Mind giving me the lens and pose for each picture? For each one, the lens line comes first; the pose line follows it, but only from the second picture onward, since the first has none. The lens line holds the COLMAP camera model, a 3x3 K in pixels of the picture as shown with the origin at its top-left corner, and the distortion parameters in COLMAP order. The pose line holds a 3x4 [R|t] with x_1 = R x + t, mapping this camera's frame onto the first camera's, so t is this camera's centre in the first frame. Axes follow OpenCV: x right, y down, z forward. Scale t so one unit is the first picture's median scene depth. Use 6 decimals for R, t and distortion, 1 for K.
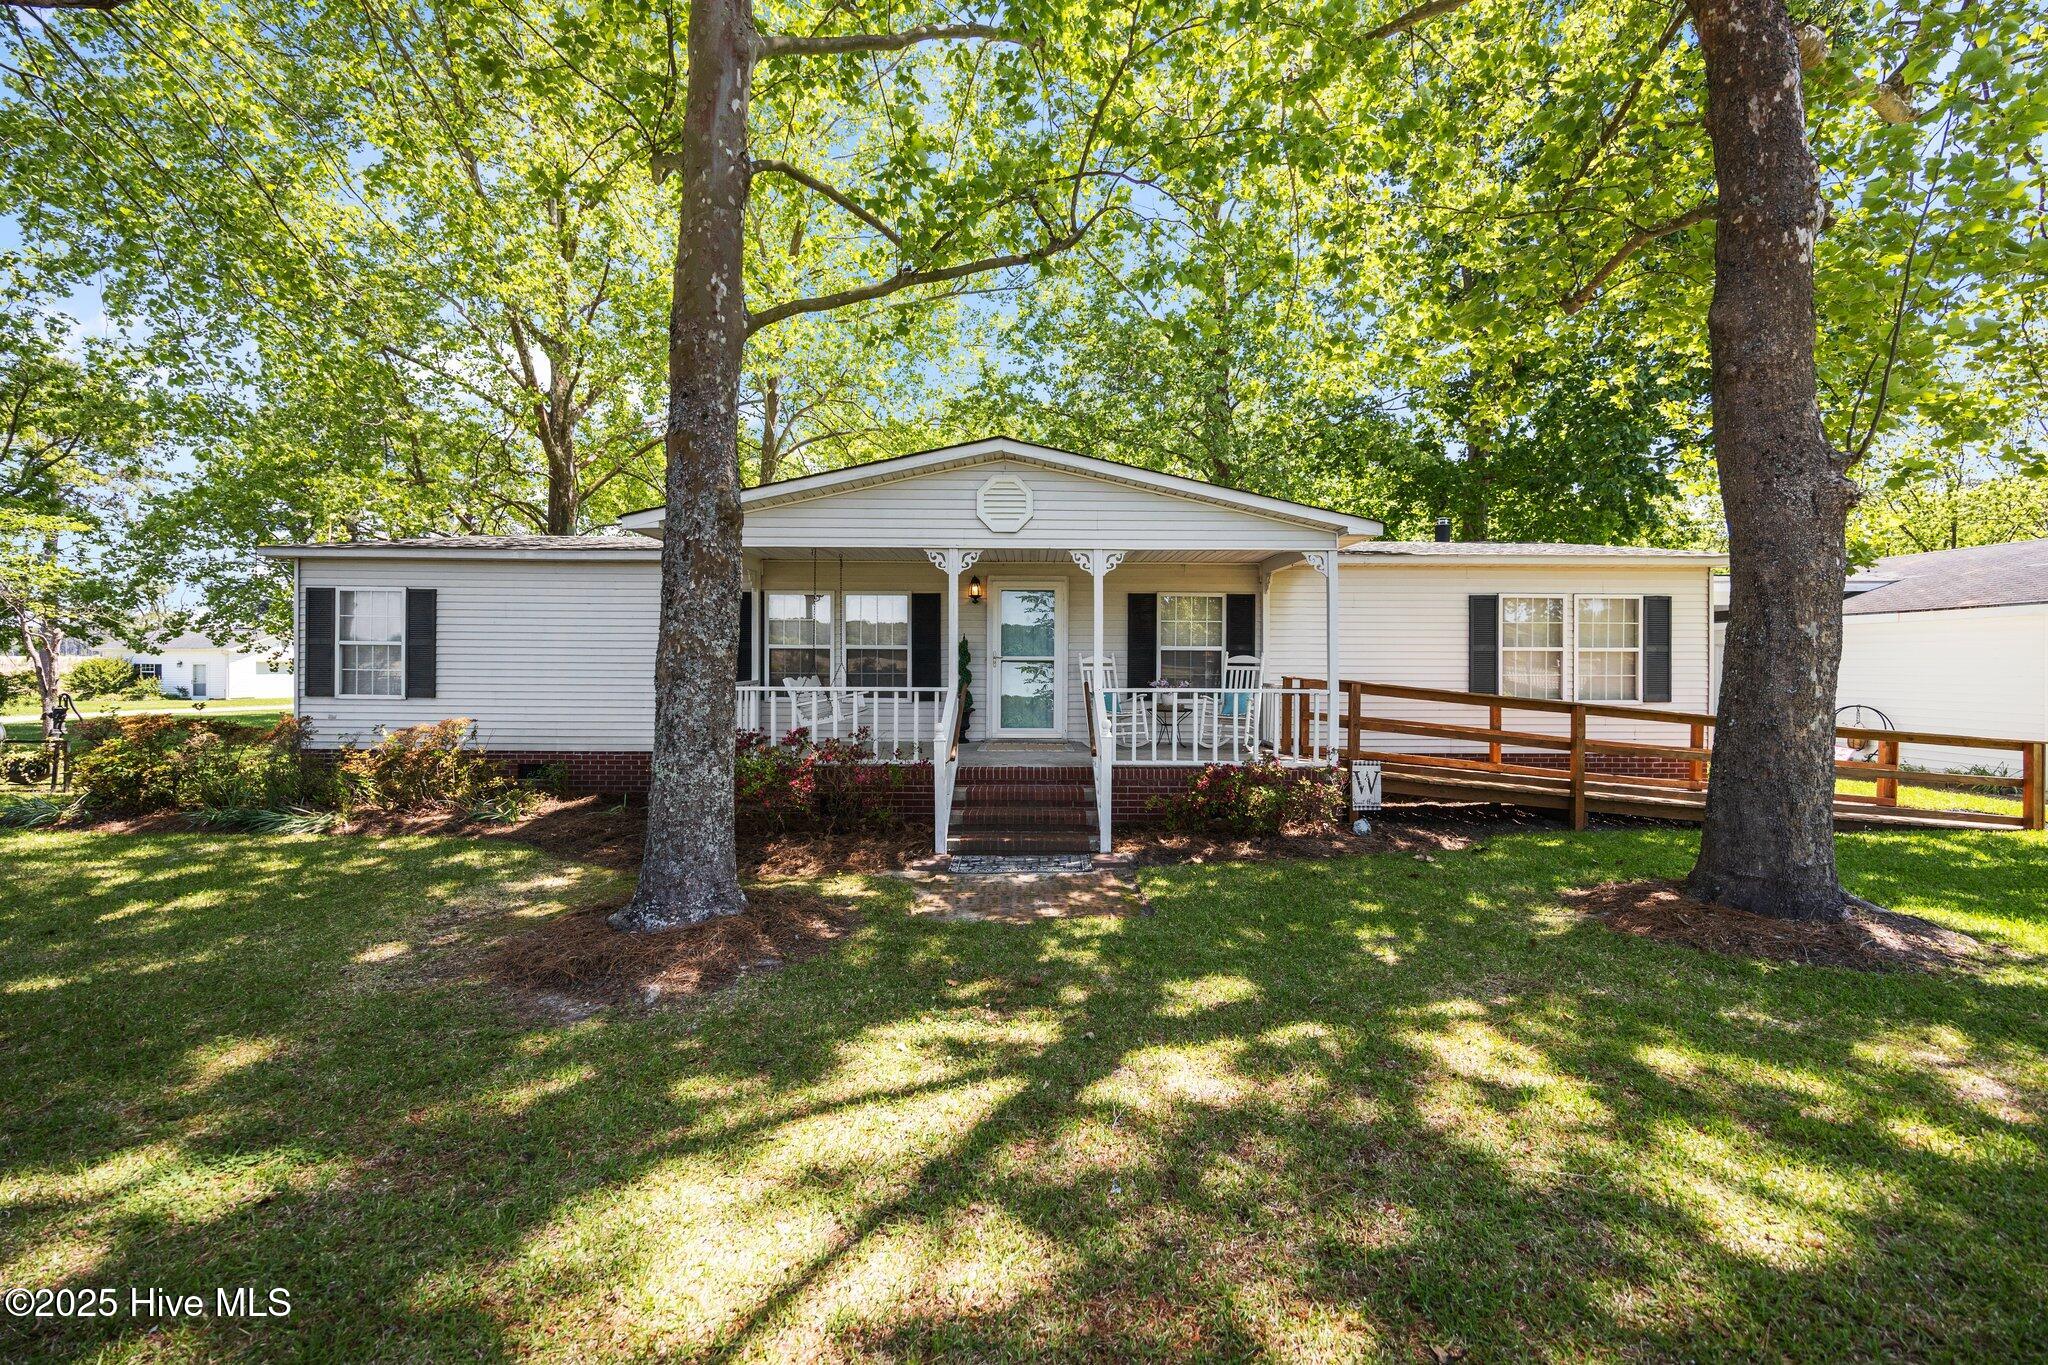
lens RADIAL K [[788.8, 0, 1022.6], [0, 788.8, 664.8], [0, 0, 1]] dist [-0.007726, -0.000258]
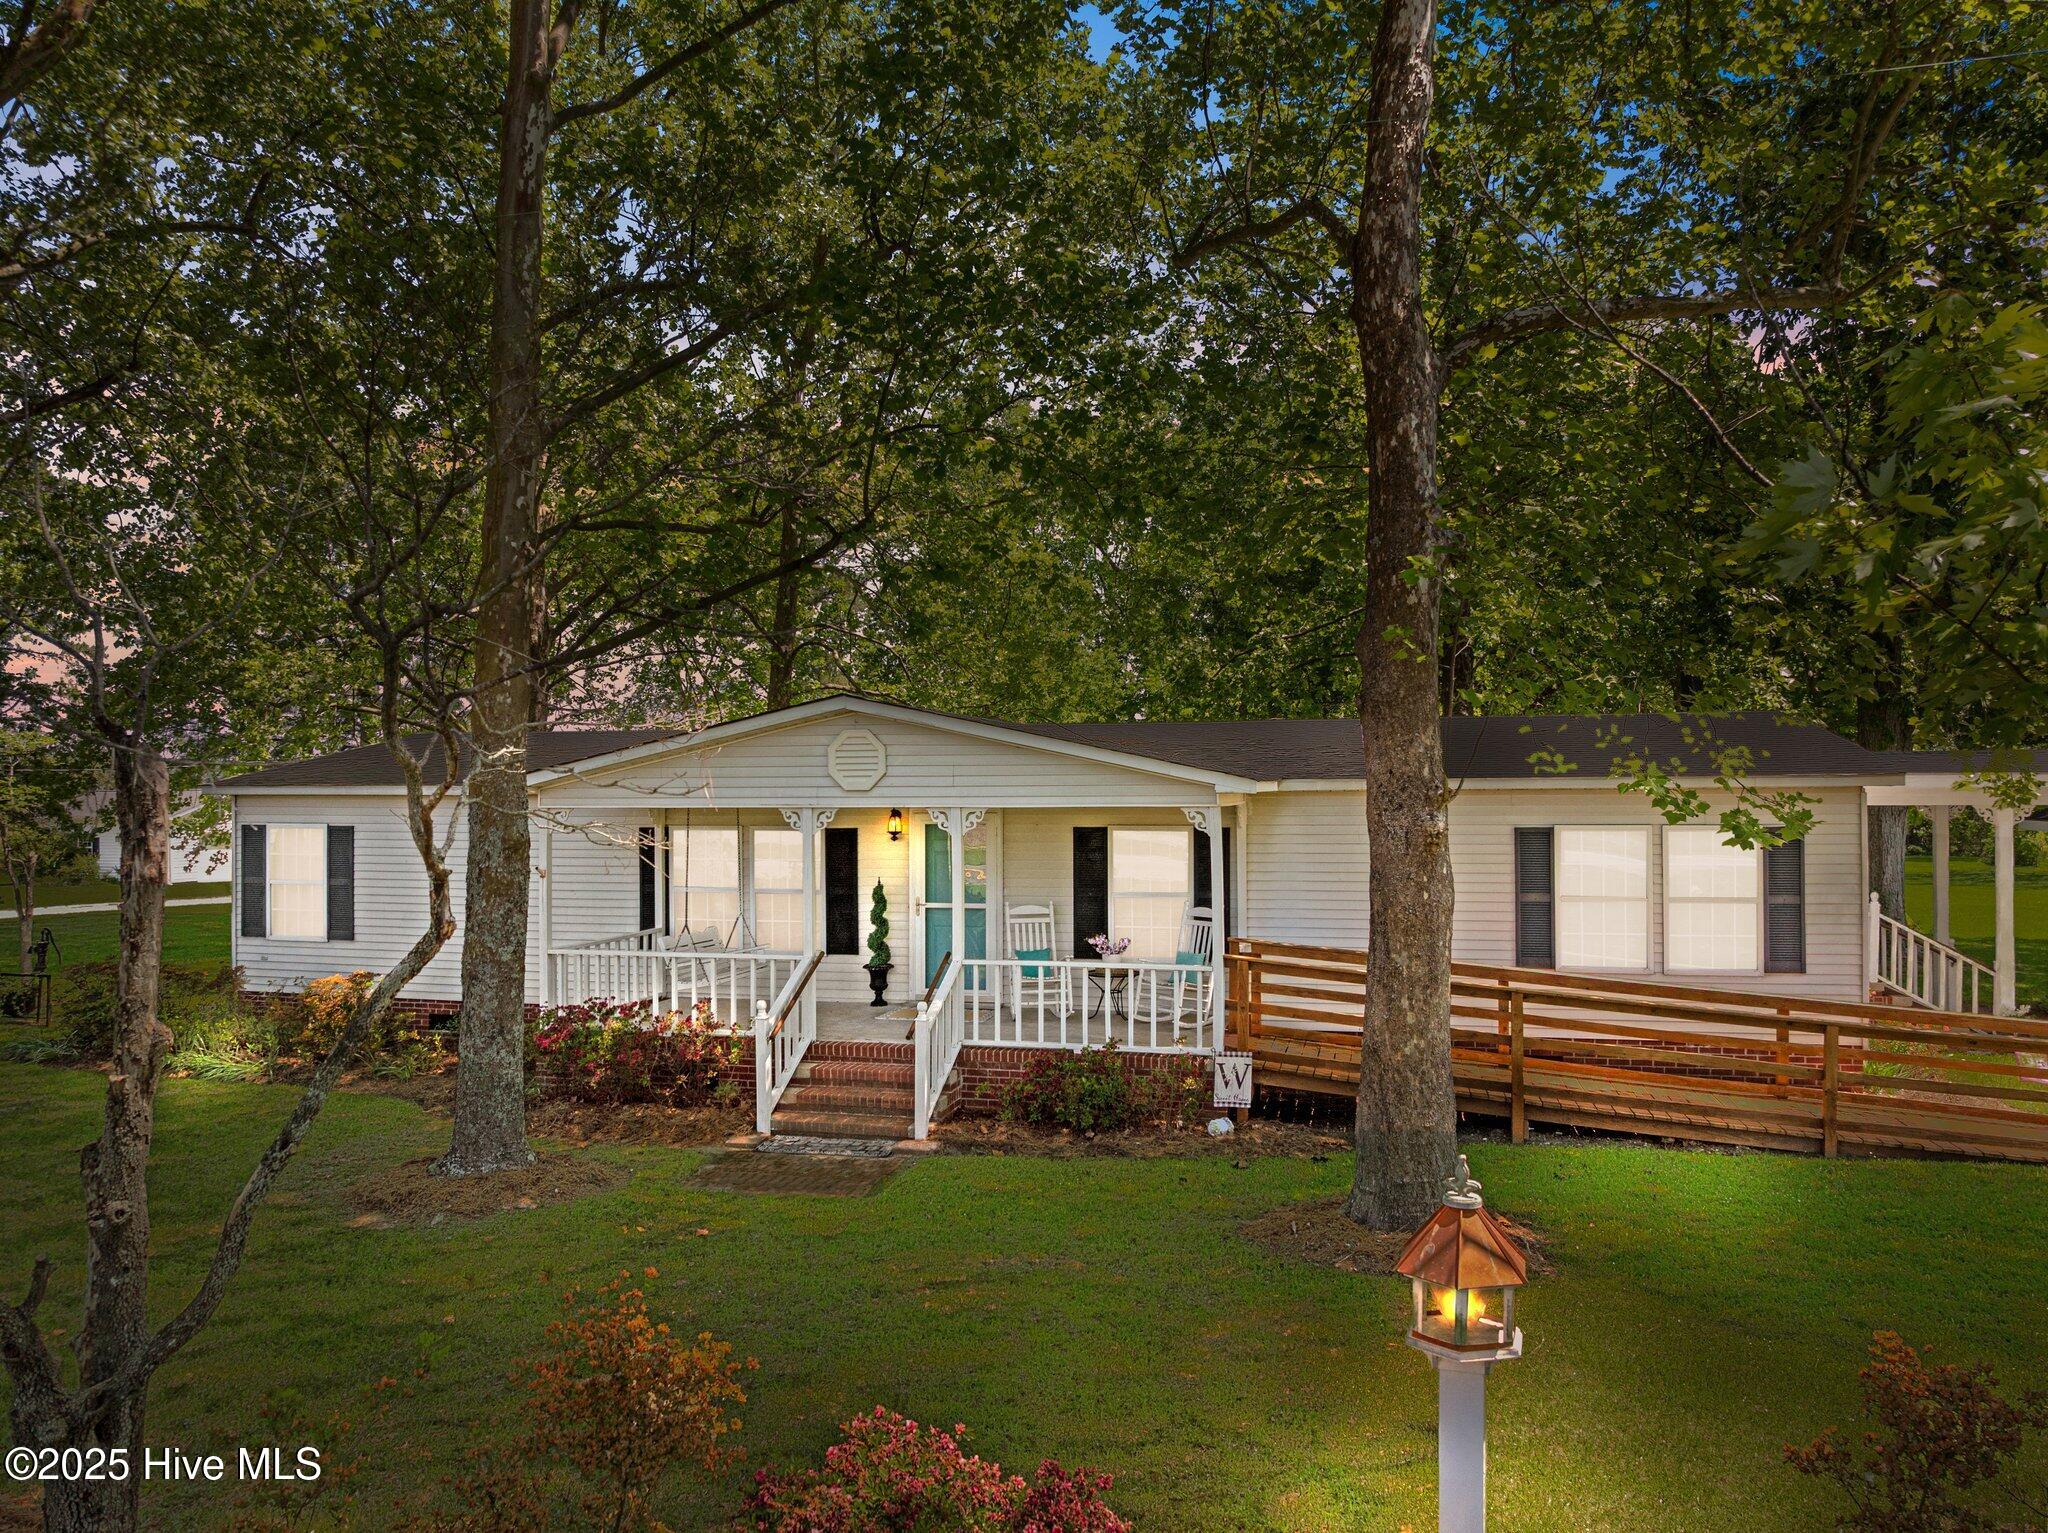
lens RADIAL K [[1449.8, 0, 1024.4], [0, 1449.8, 776.1], [0, 0, 1]] dist [-0.039576, 0.003182]
pose [[0.968327, -0.012026, -0.249396, 0.614060], [0.008887, 0.999867, -0.013705, -0.165292], [0.249528, 0.011055, 0.968305, -0.625308]]
